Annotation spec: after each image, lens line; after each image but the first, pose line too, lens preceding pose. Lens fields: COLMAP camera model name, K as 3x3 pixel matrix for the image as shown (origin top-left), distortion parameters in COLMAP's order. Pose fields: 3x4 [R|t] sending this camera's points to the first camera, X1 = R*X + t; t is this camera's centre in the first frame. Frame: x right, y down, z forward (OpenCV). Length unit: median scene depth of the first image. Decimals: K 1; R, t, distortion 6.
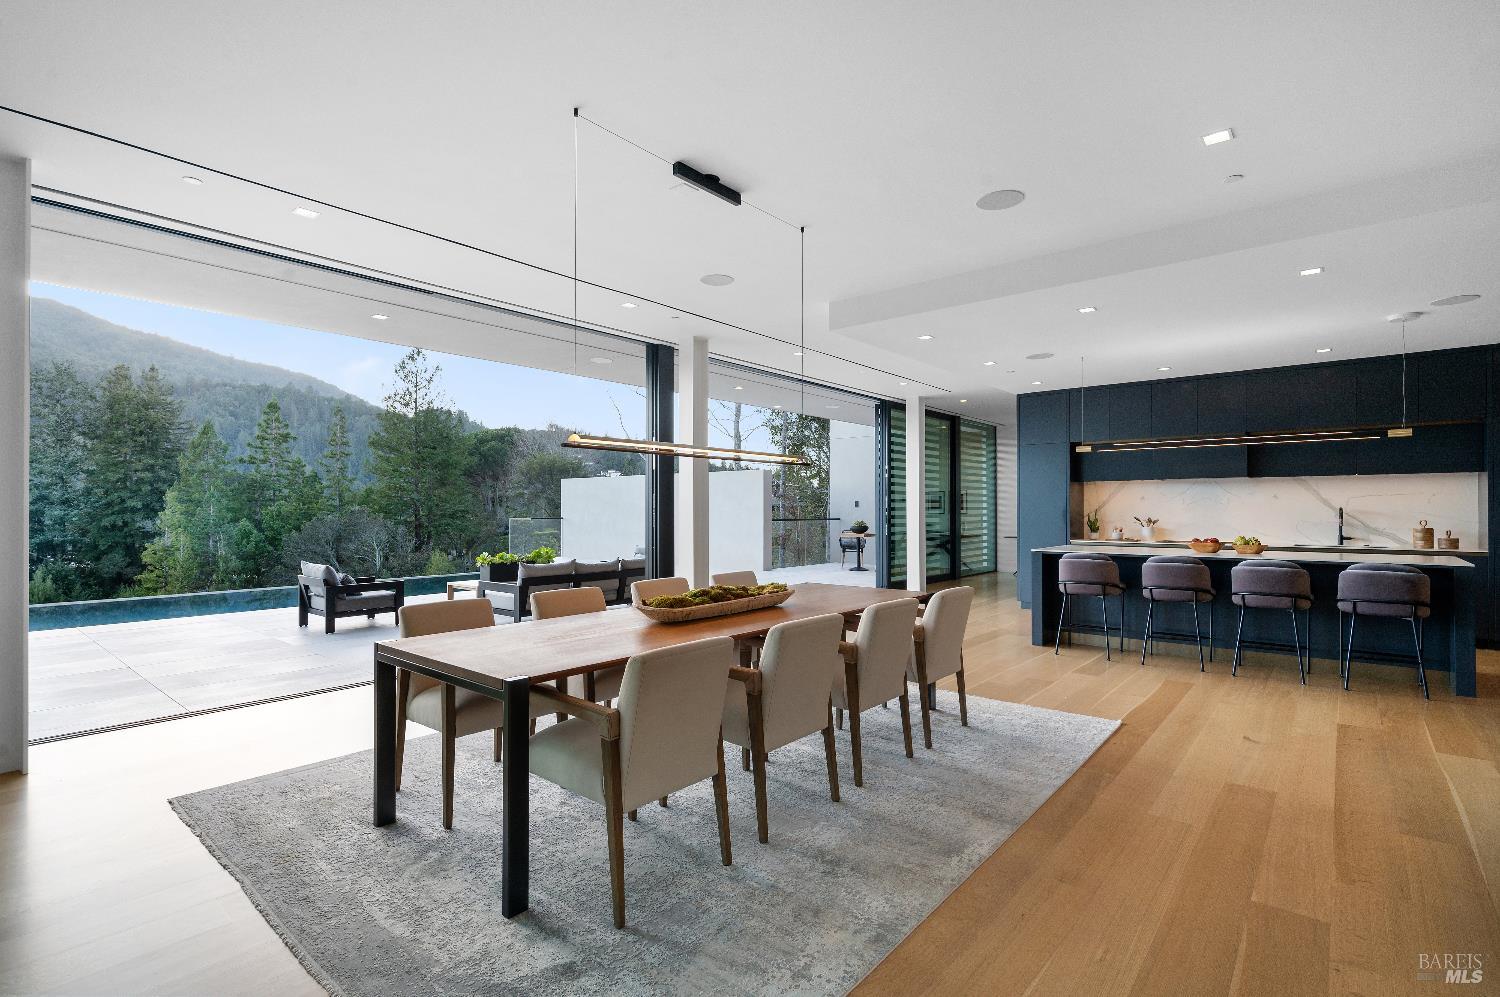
lens RADIAL K [[702.0, 0, 747.0], [0, 702.0, 505.5], [0, 0, 1]] dist [-0.005754, -0.000504]
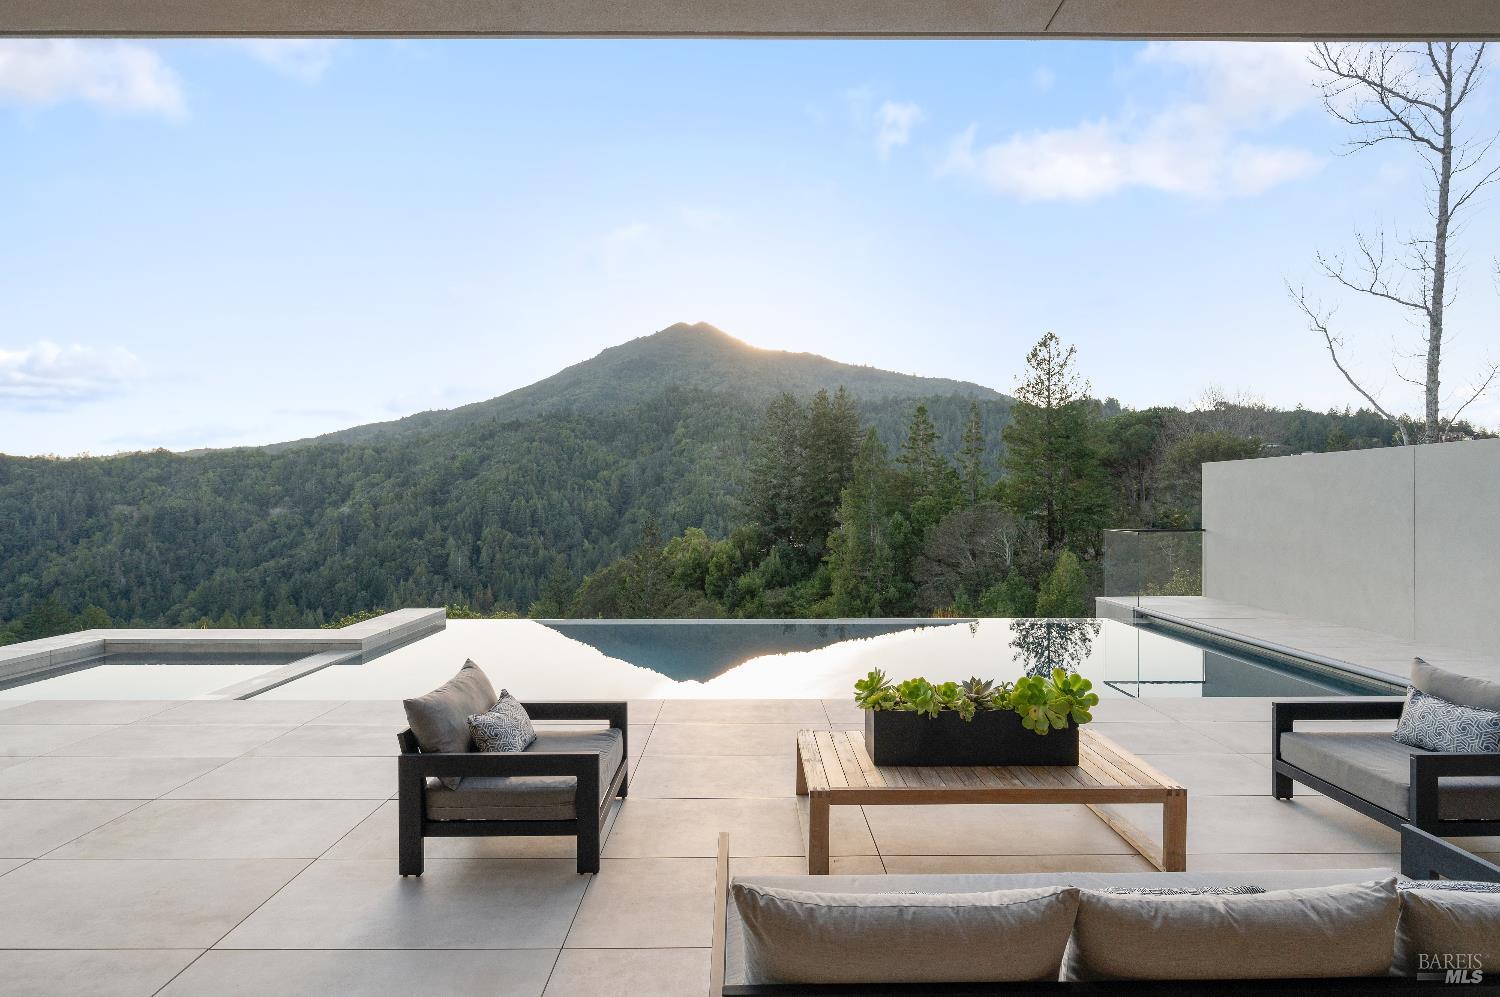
lens RADIAL K [[698.0, 0, 748.1], [0, 698.0, 505.2], [0, 0, 1]] dist [-0.005103, -0.000619]
pose [[0.646252, 0.003125, -0.763118, -0.064637], [0.005278, 0.999949, 0.008564, -0.010046], [0.763106, -0.009563, 0.646203, 0.329664]]
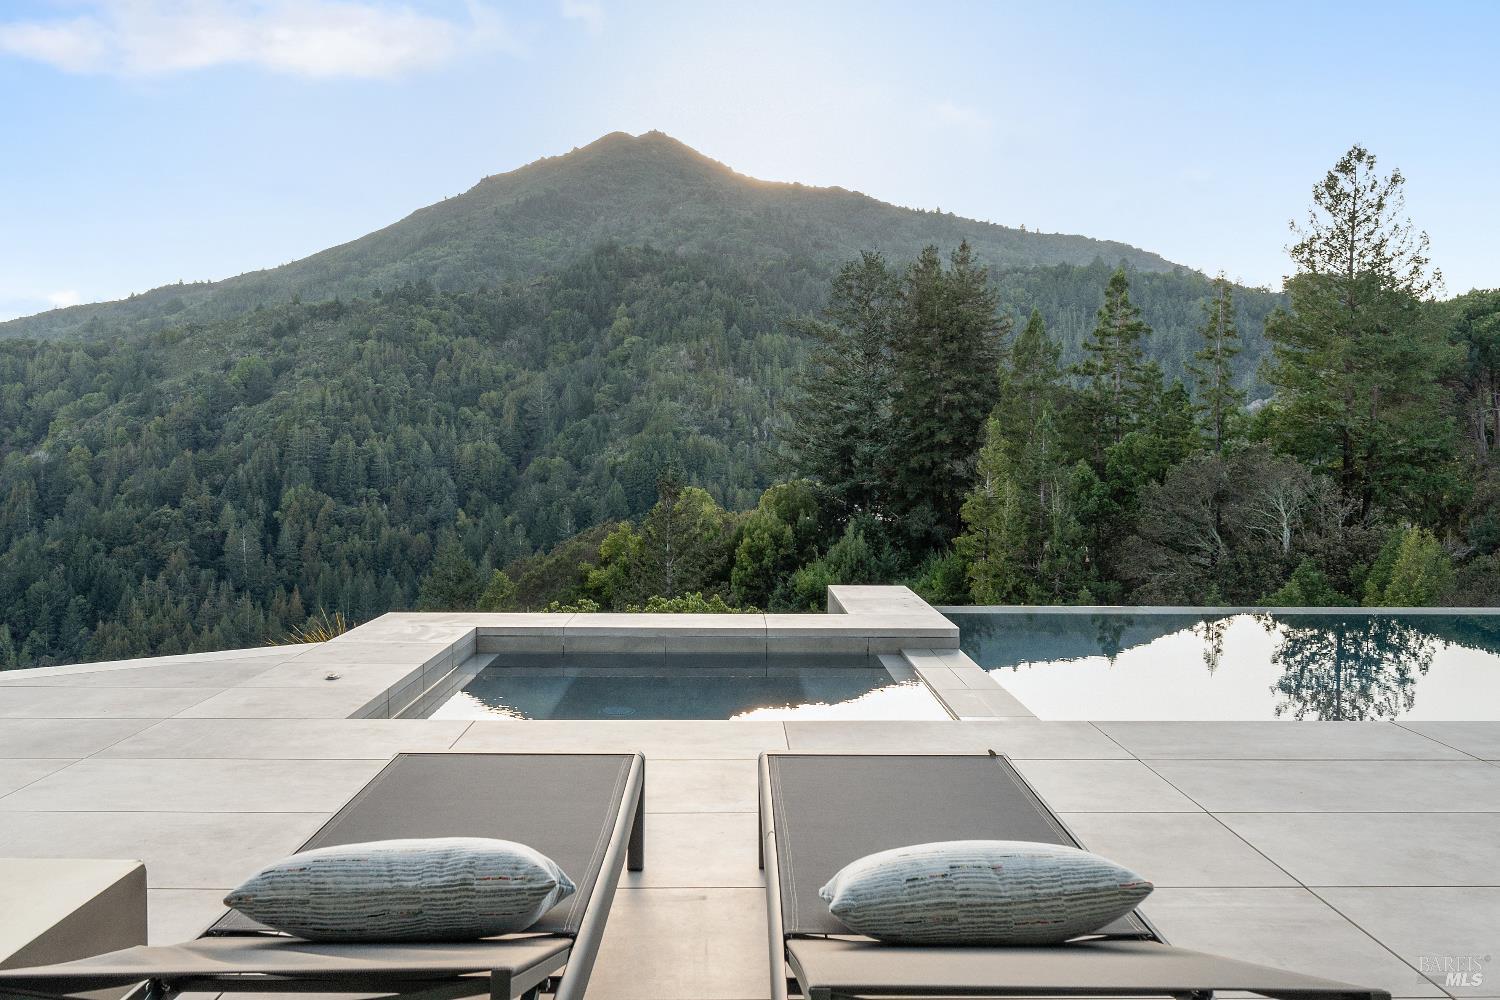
lens RADIAL K [[1203.3, 0, 749.7], [0, 1203.3, 512.6], [0, 0, 1]] dist [-0.009668, 0.008141]
pose [[0.655333, 0.045274, -0.753982, -0.275893], [-0.001830, 0.998294, 0.058353, 0.011674], [0.755338, -0.036861, 0.654298, 0.131468]]
